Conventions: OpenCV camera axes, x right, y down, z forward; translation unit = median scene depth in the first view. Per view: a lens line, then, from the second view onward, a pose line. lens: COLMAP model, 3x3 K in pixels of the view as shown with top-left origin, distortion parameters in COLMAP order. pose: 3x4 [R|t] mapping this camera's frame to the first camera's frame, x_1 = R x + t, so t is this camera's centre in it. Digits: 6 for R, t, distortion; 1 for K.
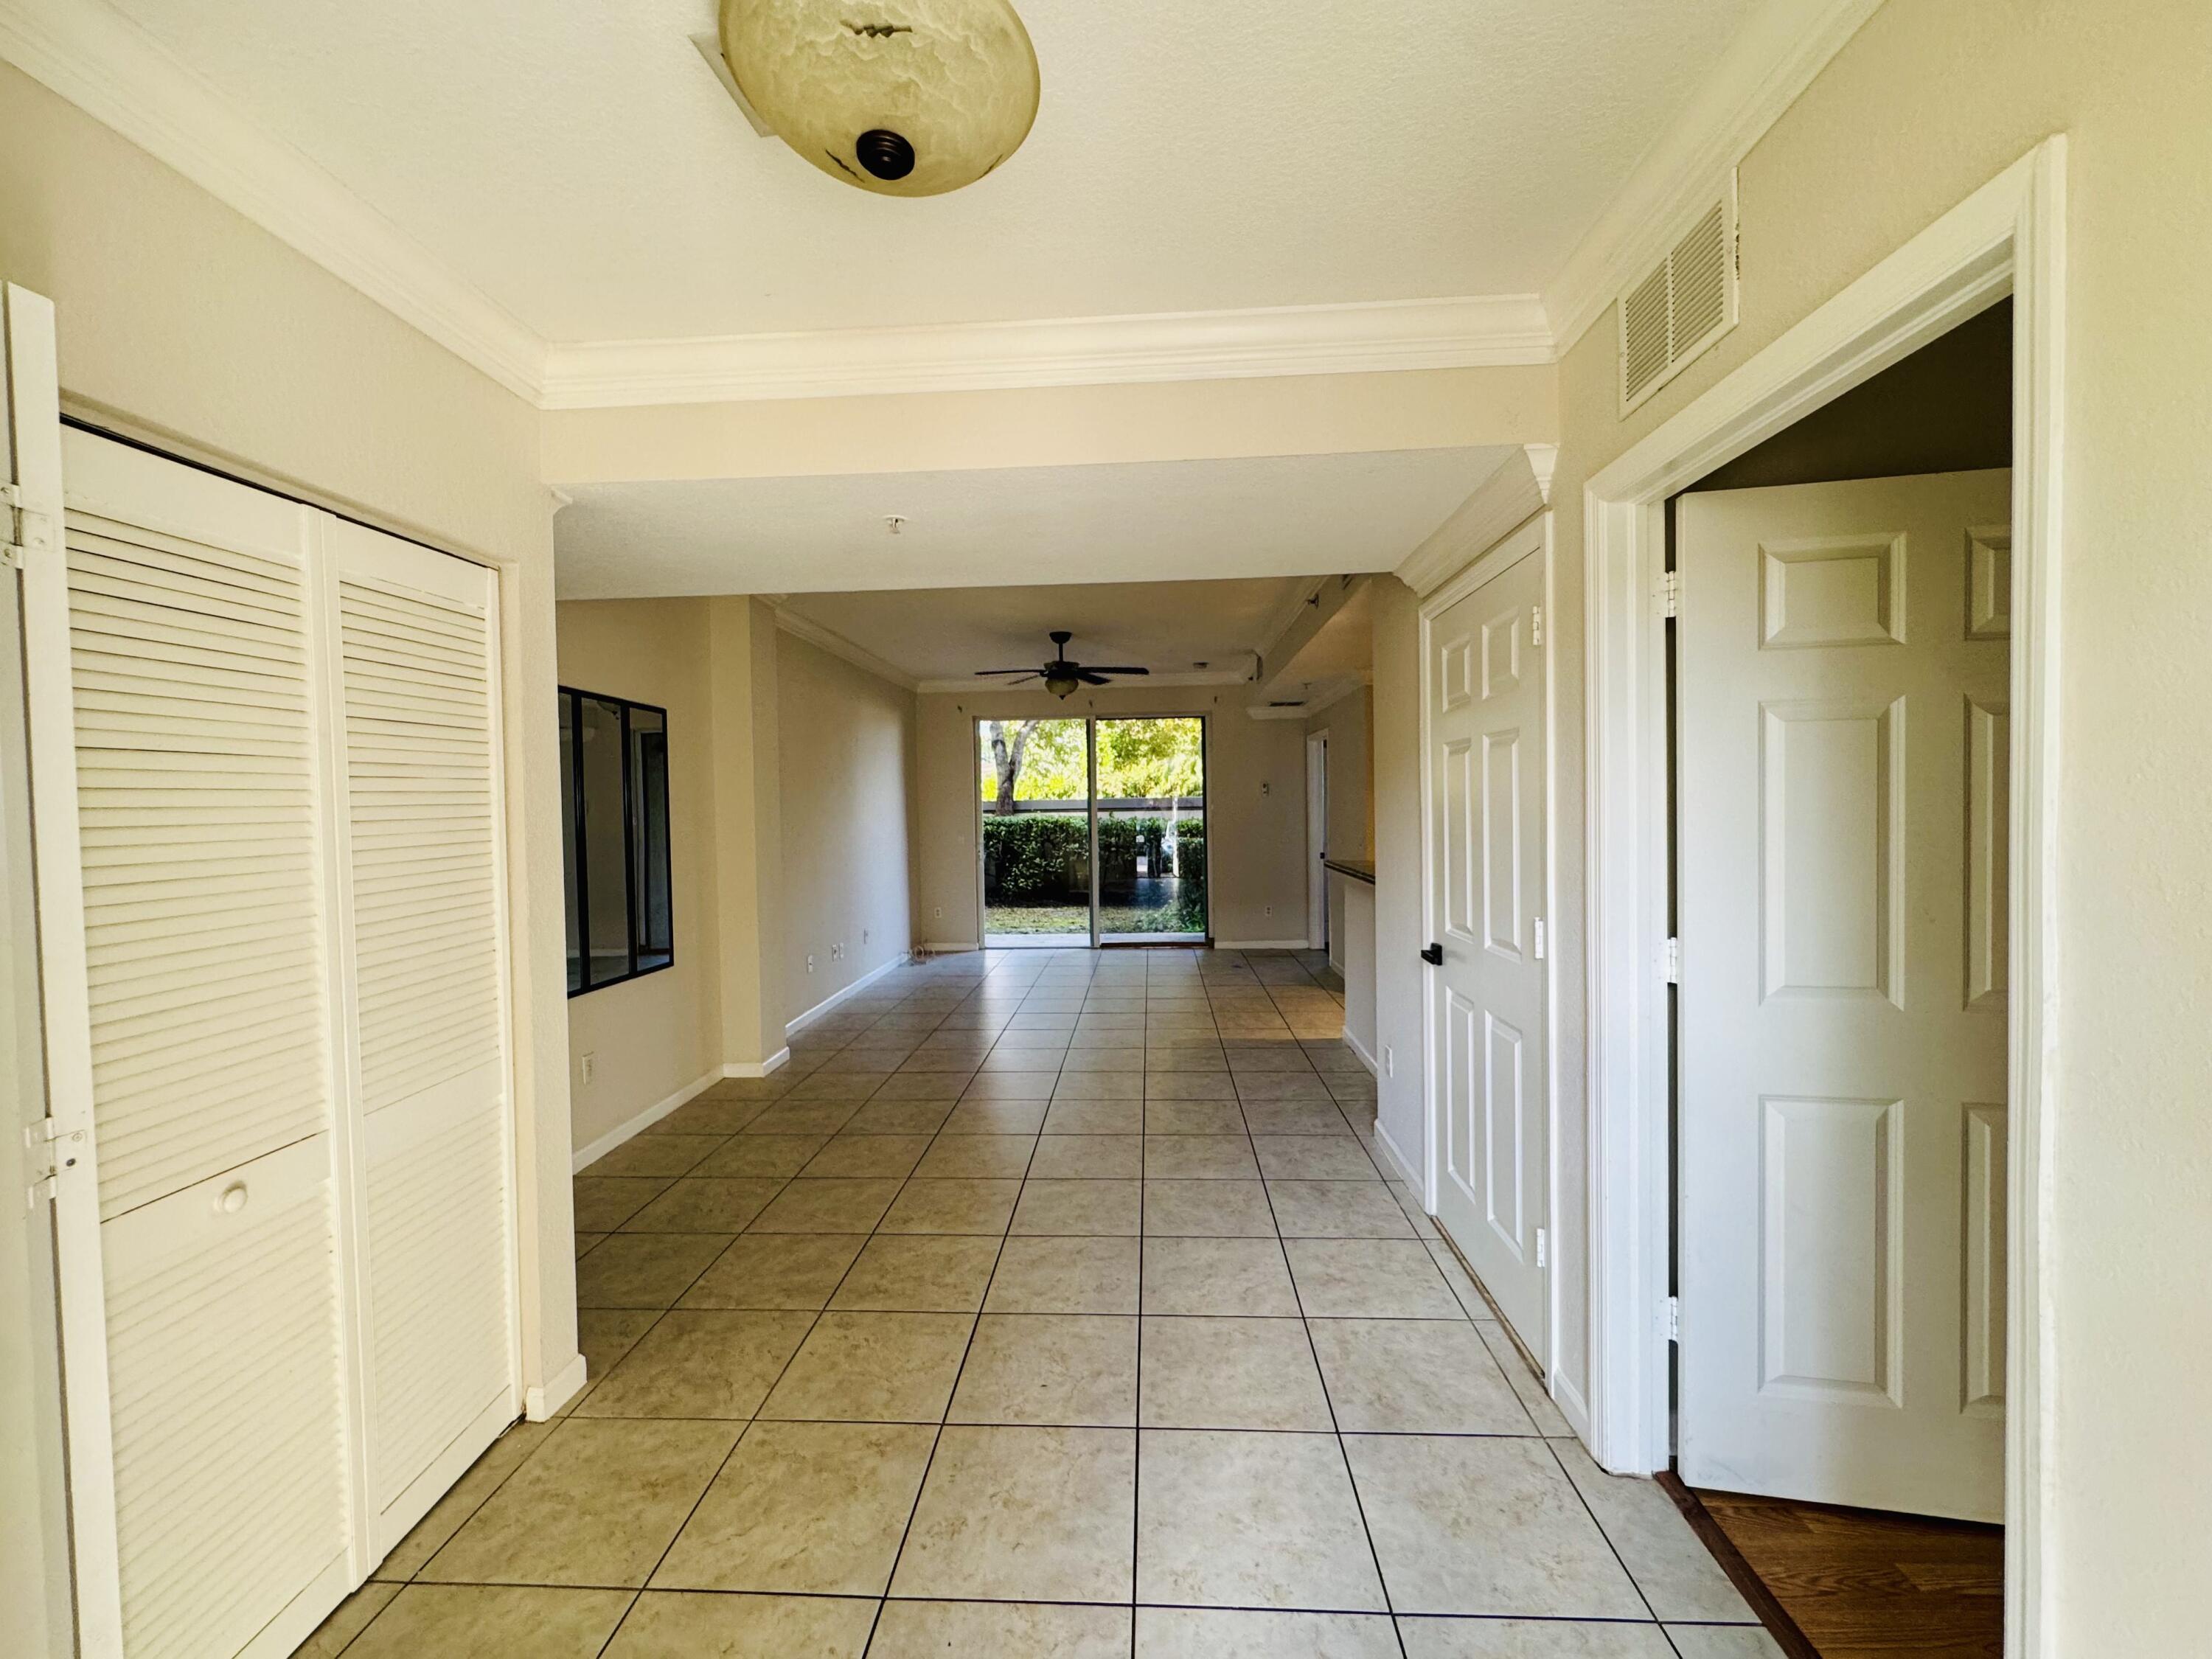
lens RADIAL K [[887.9, 0, 1096.8], [0, 887.9, 824.7], [0, 0, 1]] dist [-0.004048, 0.000528]
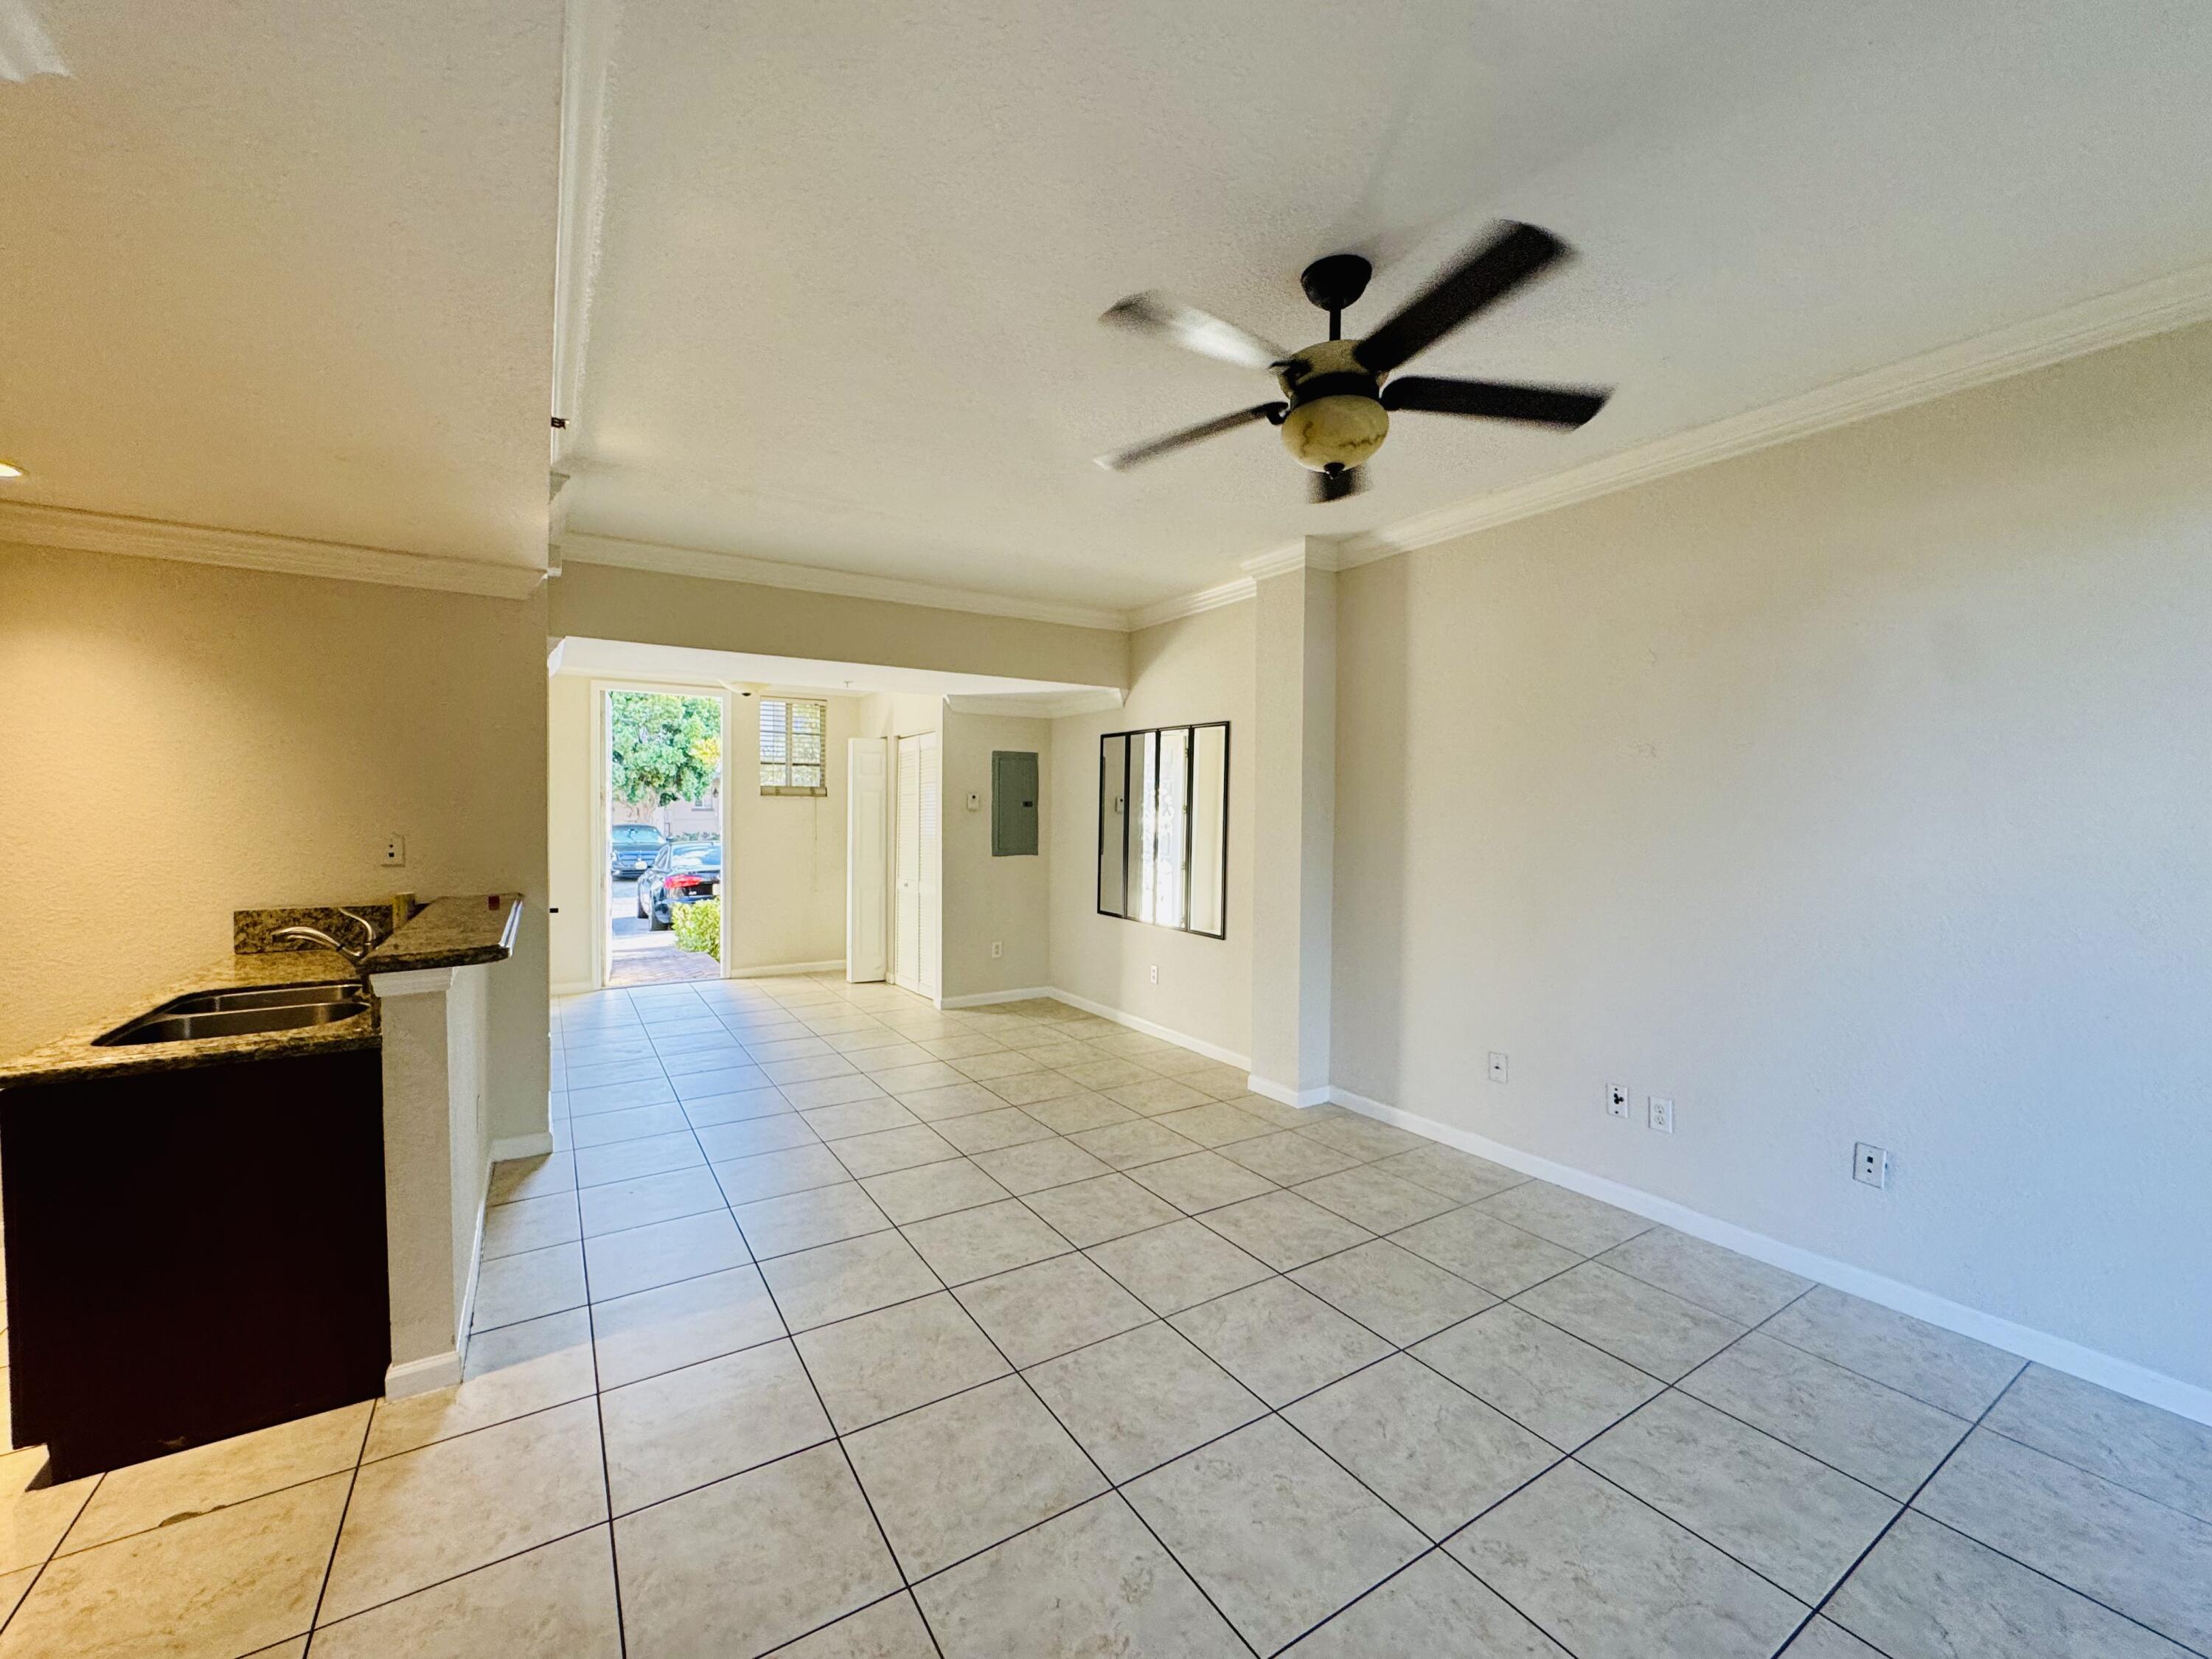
lens RADIAL K [[887.9, 0, 1101.1], [0, 887.9, 829.1], [0, 0, 1]] dist [-0.004048, 0.000528]
pose [[-0.809343, 0.026534, -0.586736, 0.415904], [-0.004642, 0.998659, 0.051565, -0.058478], [0.587318, 0.044457, -0.808134, 2.278177]]
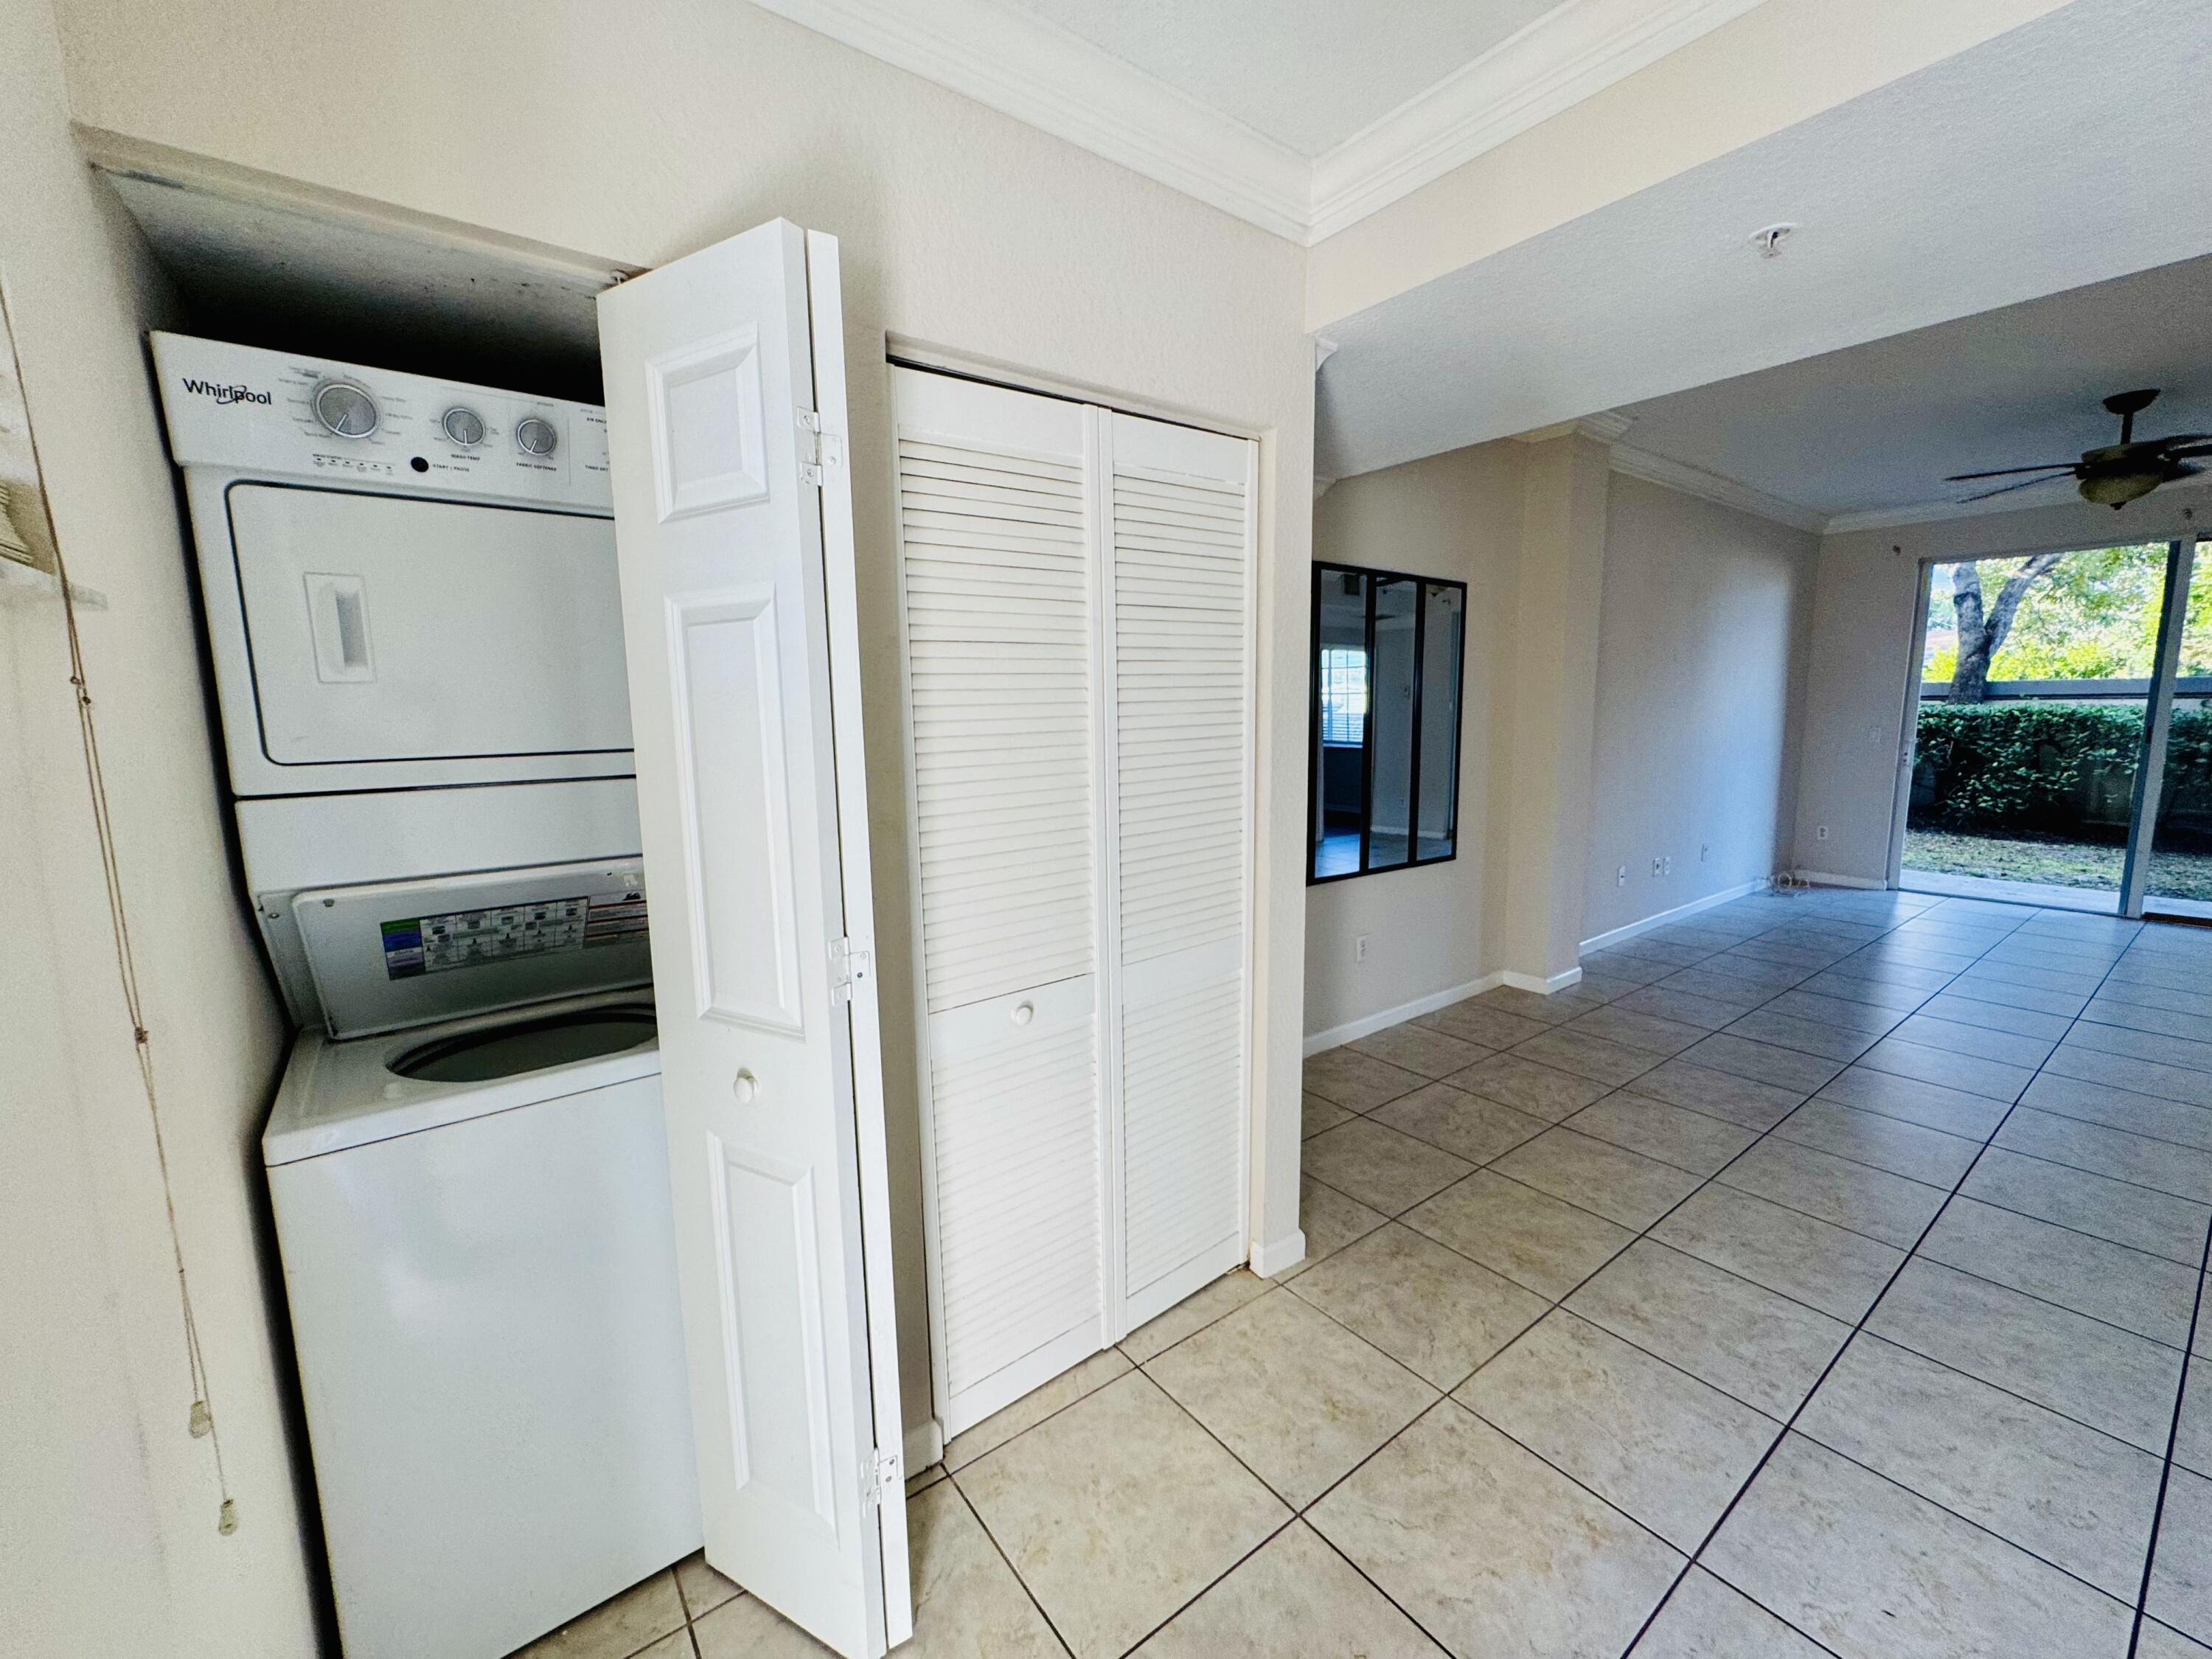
lens RADIAL K [[887.9, 0, 1103.2], [0, 887.9, 825.9], [0, 0, 1]] dist [-0.004048, 0.000528]
pose [[0.642232, 0.112716, -0.758178, -0.003363], [-0.013749, 0.990664, 0.135633, -0.000409], [0.766387, -0.076684, 0.637785, 0.132457]]
